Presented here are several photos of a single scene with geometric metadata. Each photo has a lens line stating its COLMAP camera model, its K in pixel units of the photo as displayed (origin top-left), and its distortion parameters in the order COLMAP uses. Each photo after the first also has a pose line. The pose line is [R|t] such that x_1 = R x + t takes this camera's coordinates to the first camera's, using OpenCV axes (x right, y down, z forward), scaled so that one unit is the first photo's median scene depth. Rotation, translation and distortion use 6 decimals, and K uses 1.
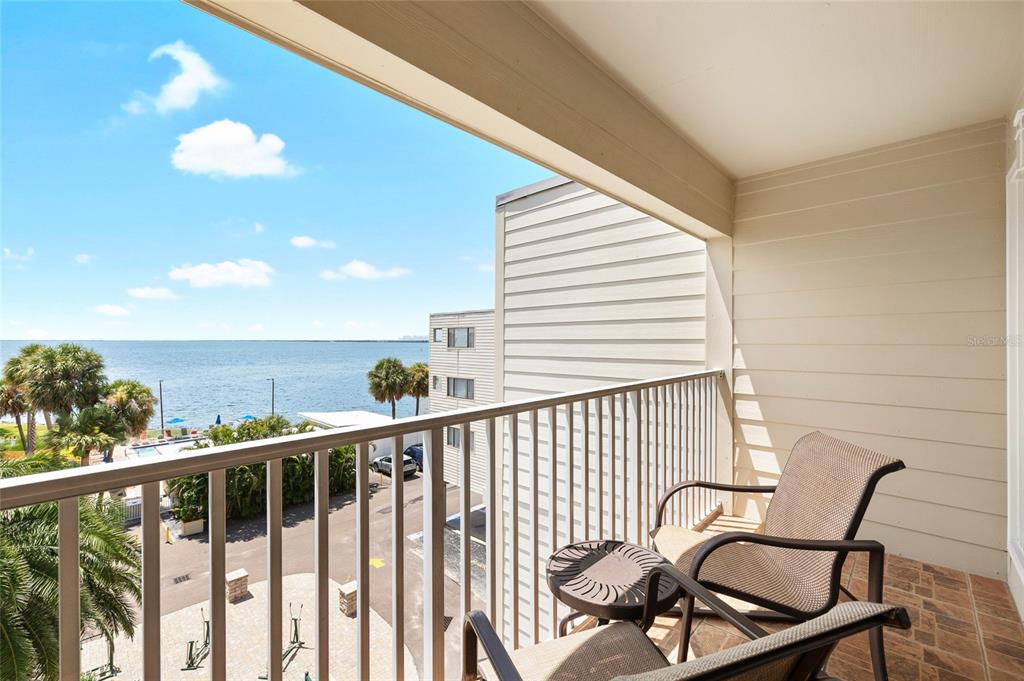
lens RADIAL K [[438.7, 0, 515.1], [0, 438.7, 335.8], [0, 0, 1]] dist [0.003508, -0.000142]
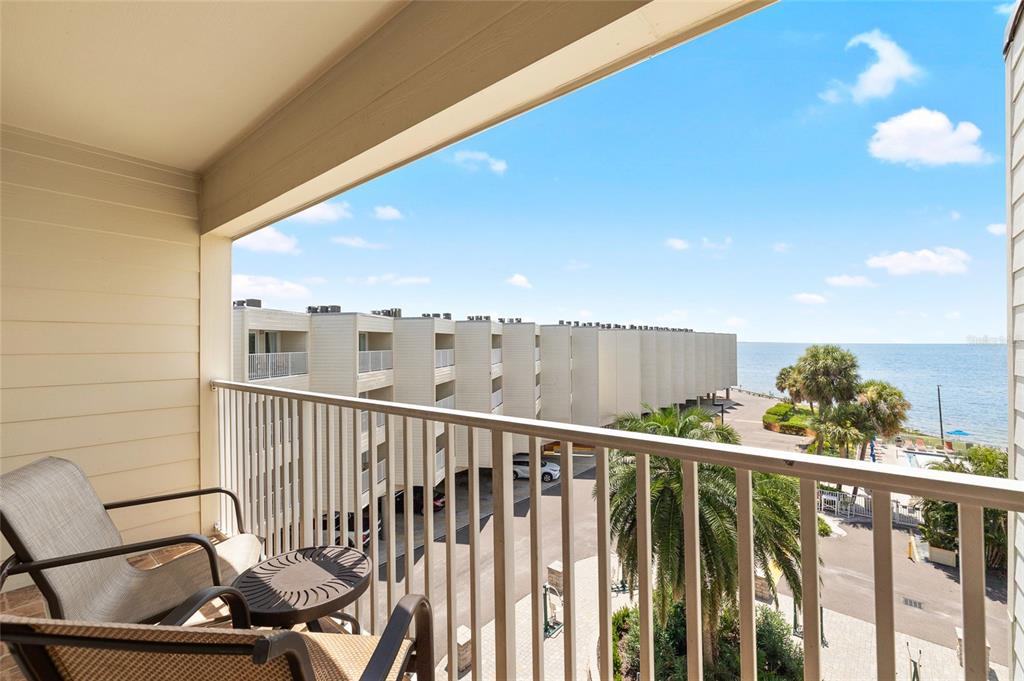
lens RADIAL K [[438.7, 0, 516.3], [0, 438.7, 337.7], [0, 0, 1]] dist [0.003508, -0.000142]
pose [[0.068105, -0.014043, -0.997579, 0.194197], [0.011929, 0.999841, -0.013260, 0.009988], [0.997607, -0.010997, 0.068262, 0.233291]]
